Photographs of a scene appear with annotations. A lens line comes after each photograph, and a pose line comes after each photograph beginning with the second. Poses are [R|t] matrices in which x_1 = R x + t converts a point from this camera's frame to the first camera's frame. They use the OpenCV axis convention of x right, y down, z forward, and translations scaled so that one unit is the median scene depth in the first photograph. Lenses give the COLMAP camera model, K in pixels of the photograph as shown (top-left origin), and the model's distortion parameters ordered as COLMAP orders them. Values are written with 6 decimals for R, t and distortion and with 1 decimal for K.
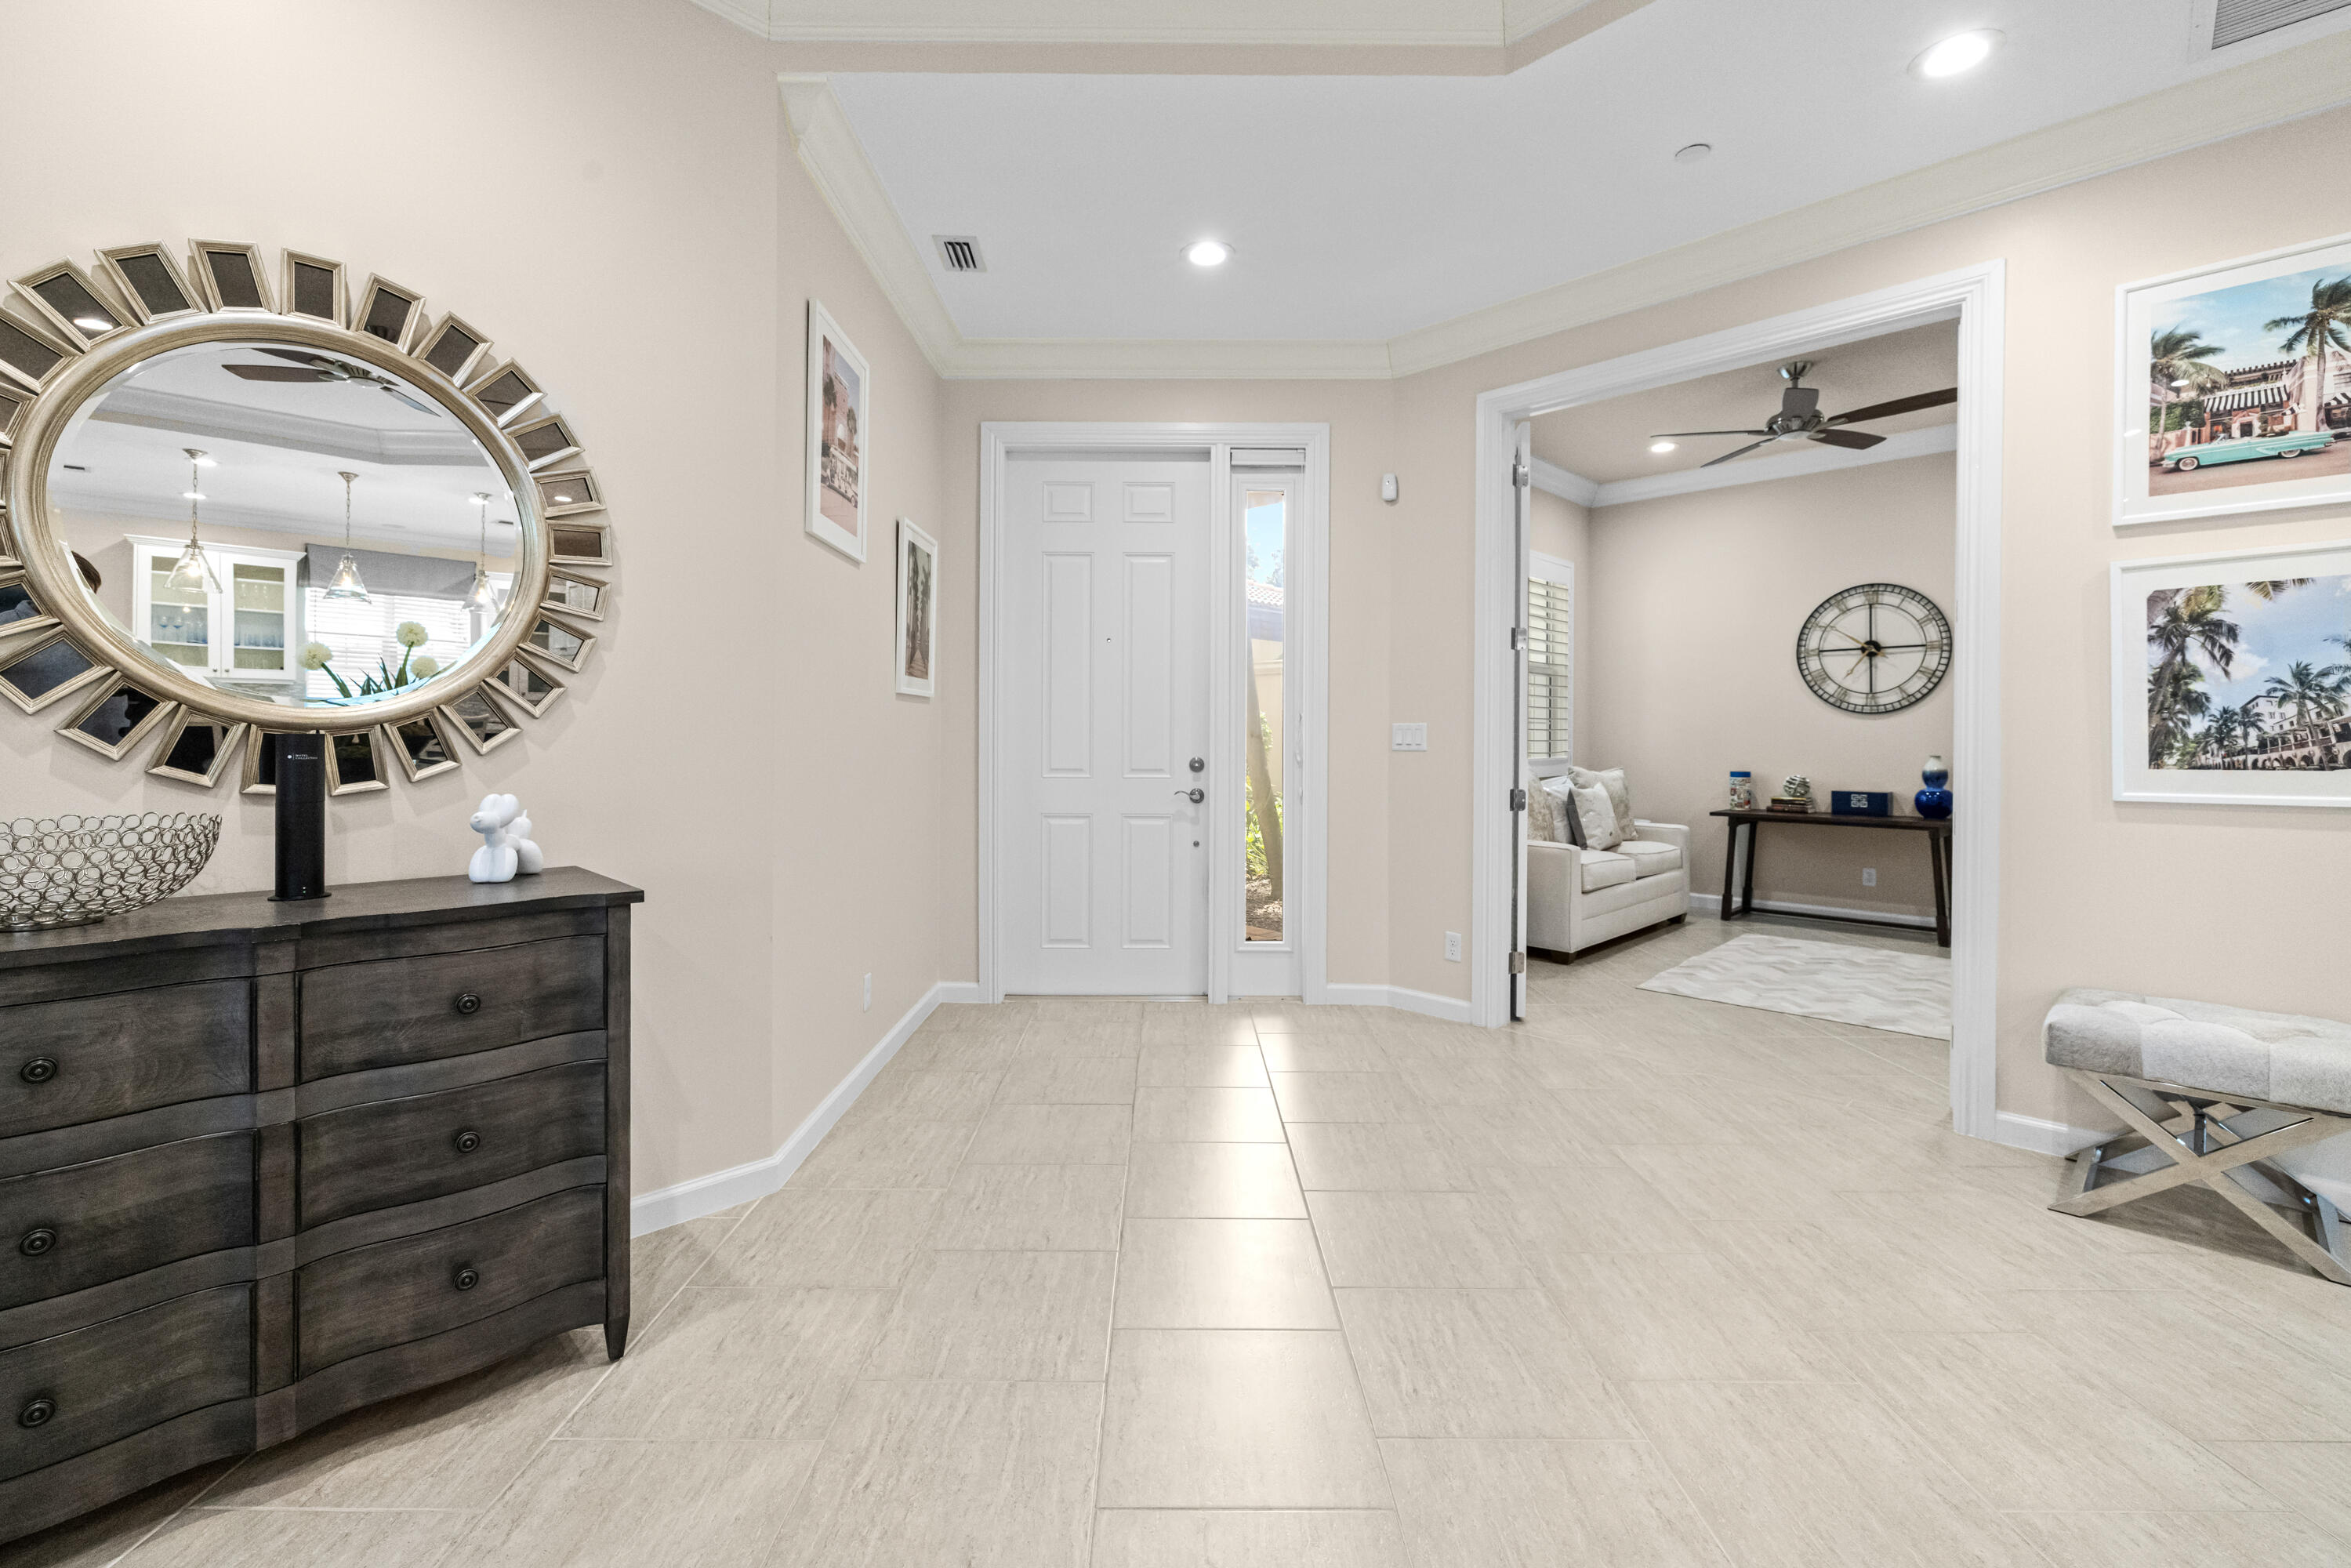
lens RADIAL K [[1001.9, 0, 1170.7], [0, 1001.9, 739.0], [0, 0, 1]] dist [0.000993, 0.000035]
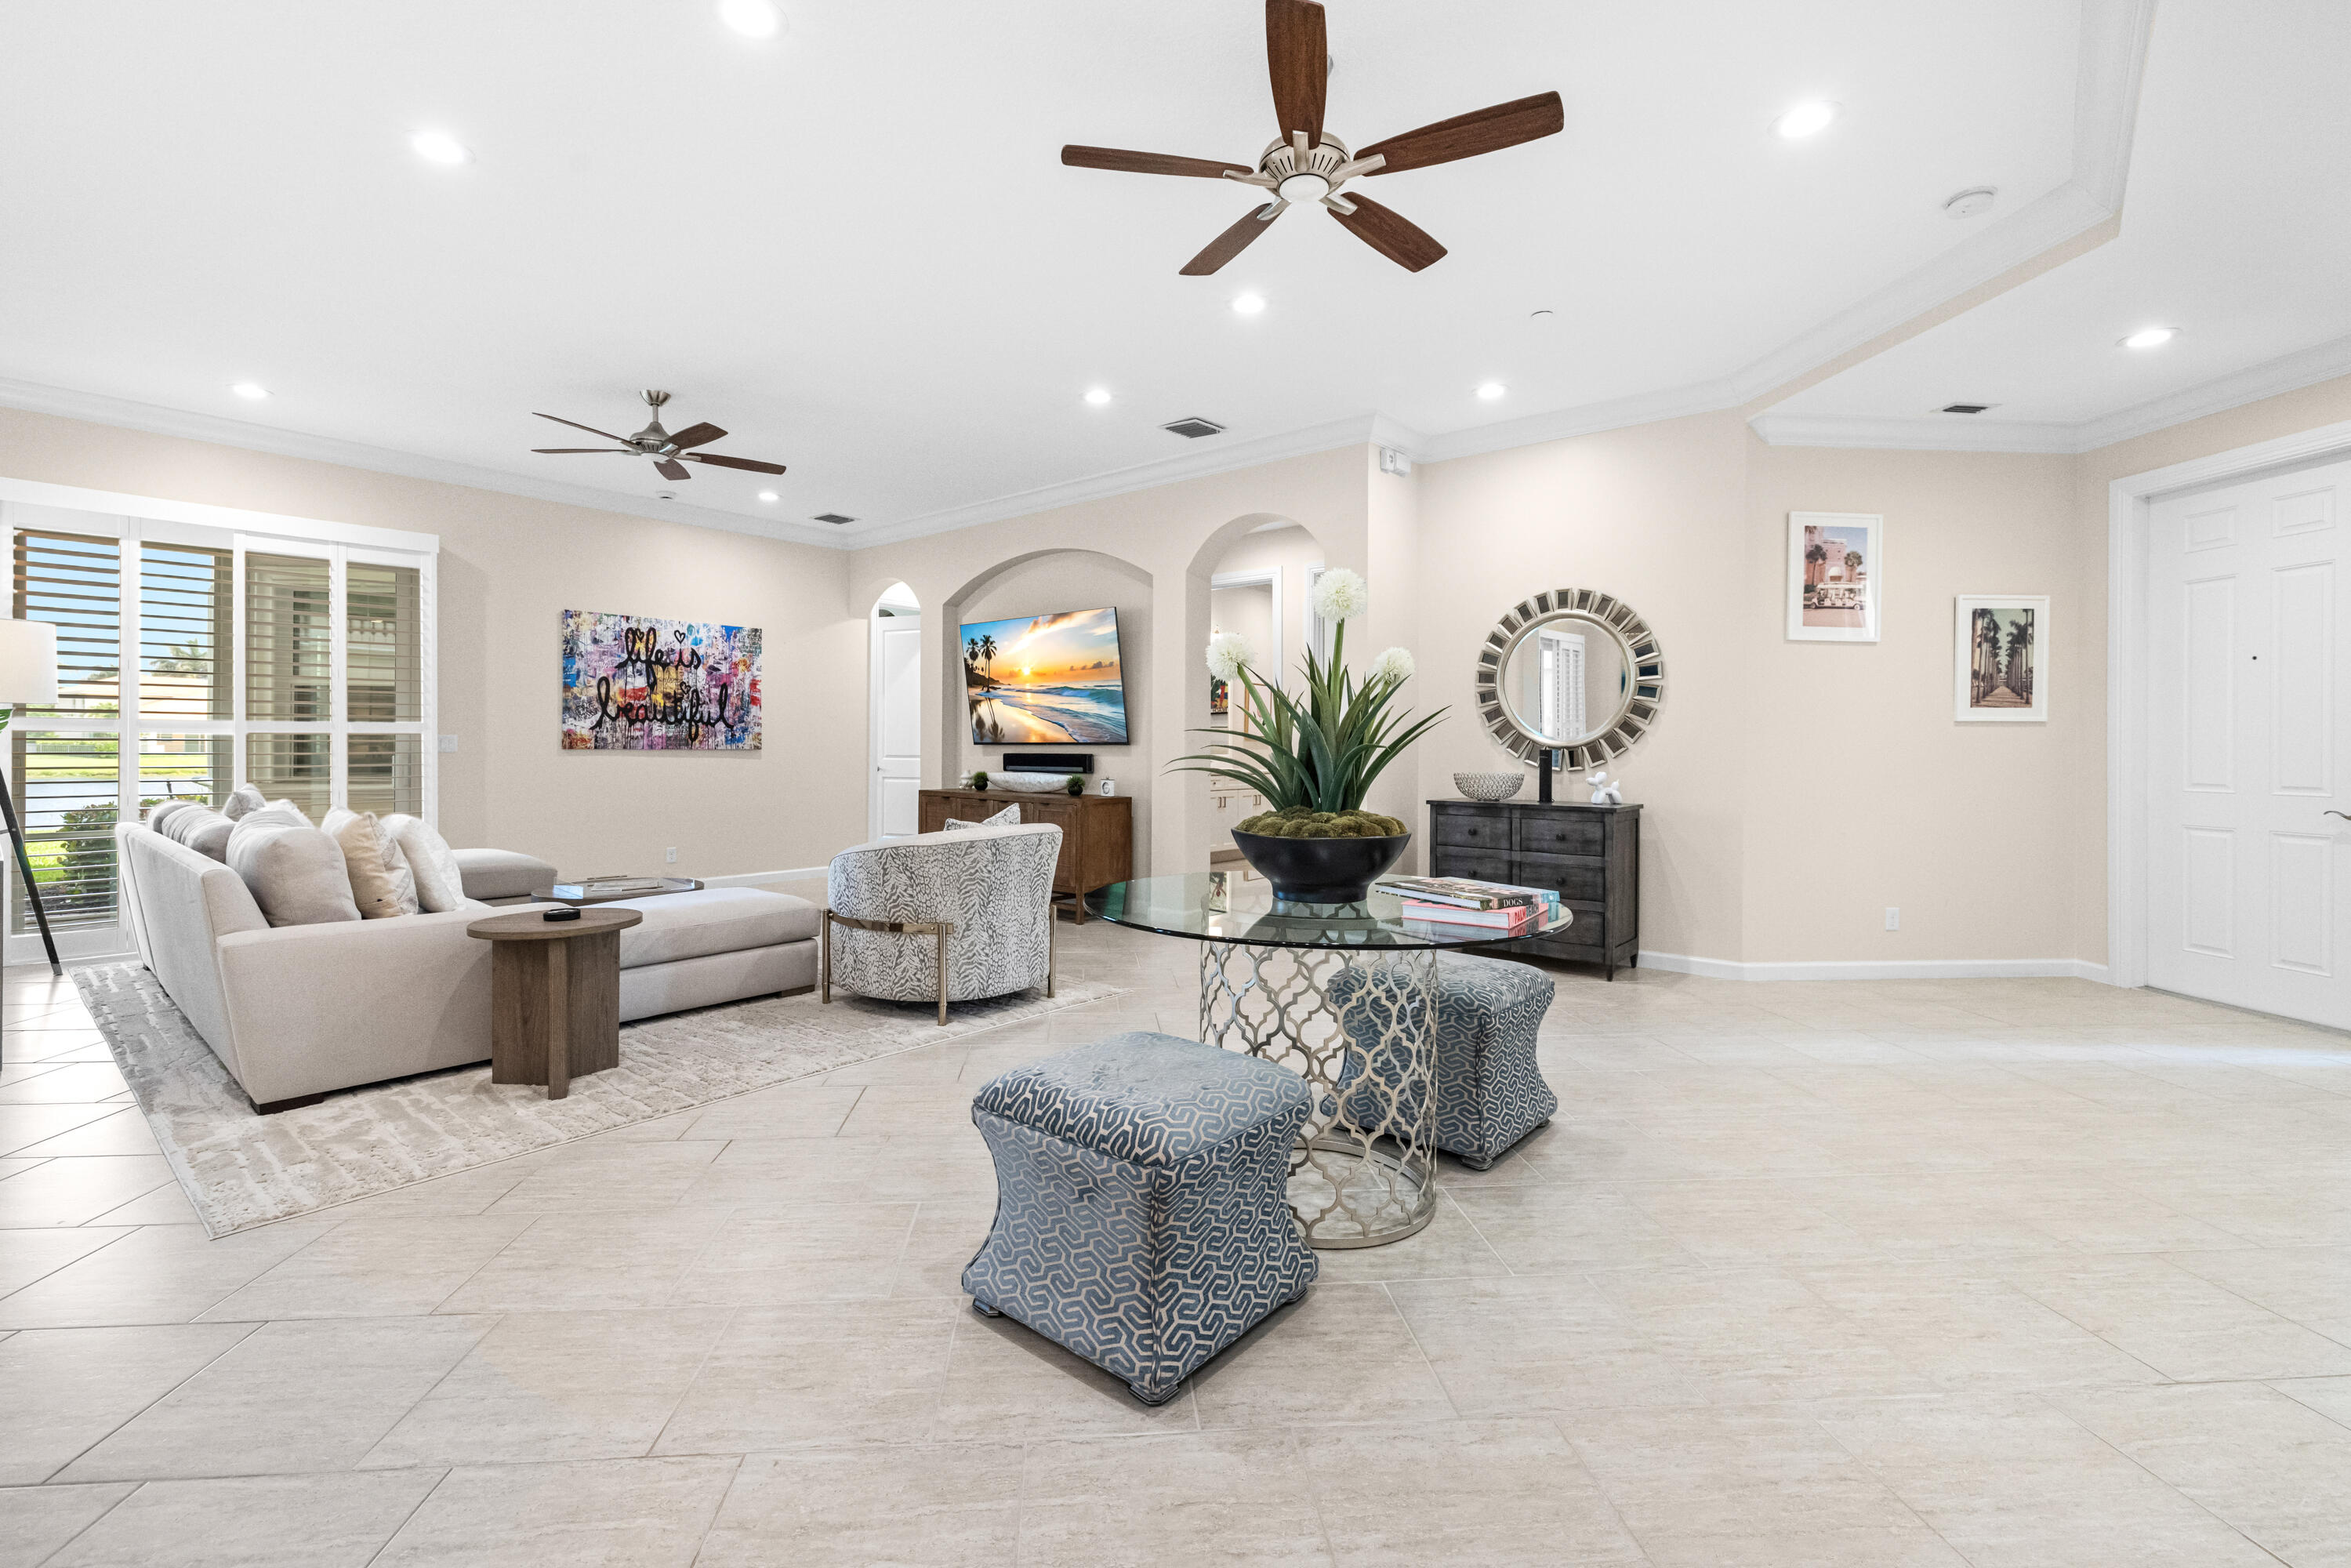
lens RADIAL K [[1001.9, 0, 1167.9], [0, 1001.9, 753.0], [0, 0, 1]] dist [0.000993, 0.000035]
pose [[0.087764, 0.003279, -0.996136, 0.940149], [-0.006498, 0.999975, 0.002719, 0.001638], [0.996120, 0.006235, 0.087783, -0.198334]]
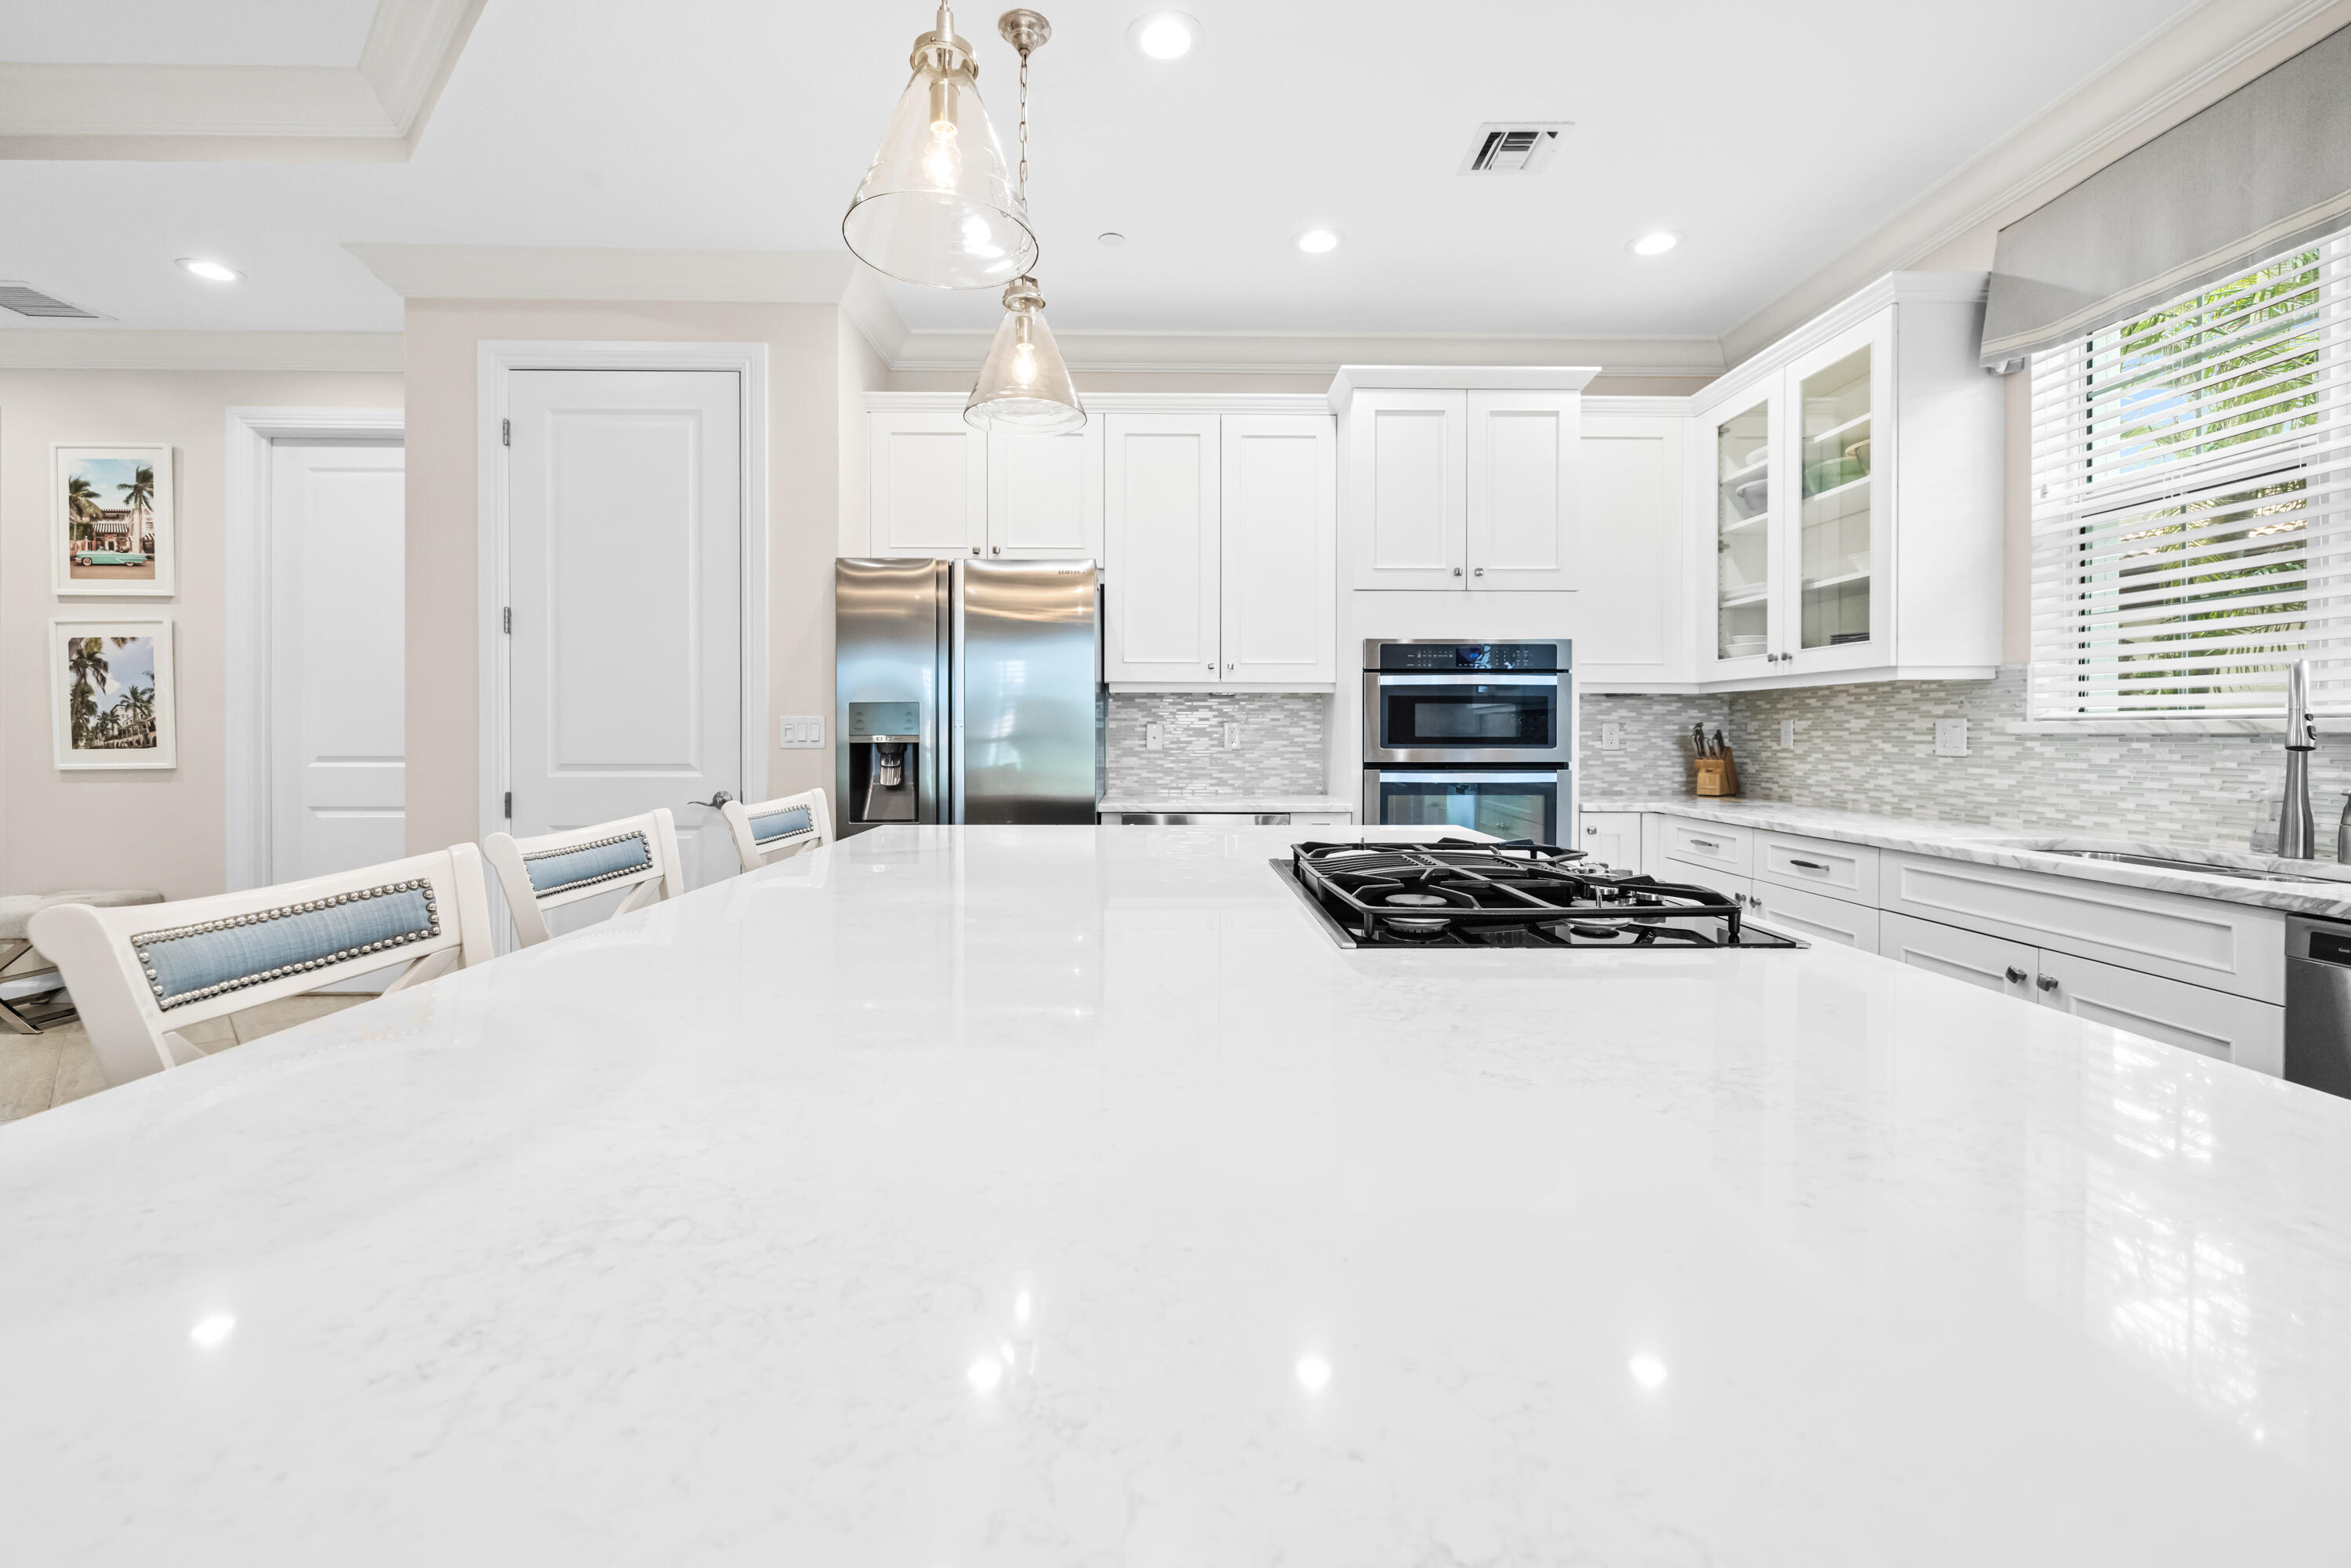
lens RADIAL K [[1001.9, 0, 1171.5], [0, 1001.9, 734.7], [0, 0, 1]] dist [0.000993, 0.000035]
pose [[0.693215, -0.004888, 0.720714, 0.687364], [0.003428, 0.999988, 0.003484, 0.004456], [-0.720723, 0.000056, 0.693223, -0.905896]]
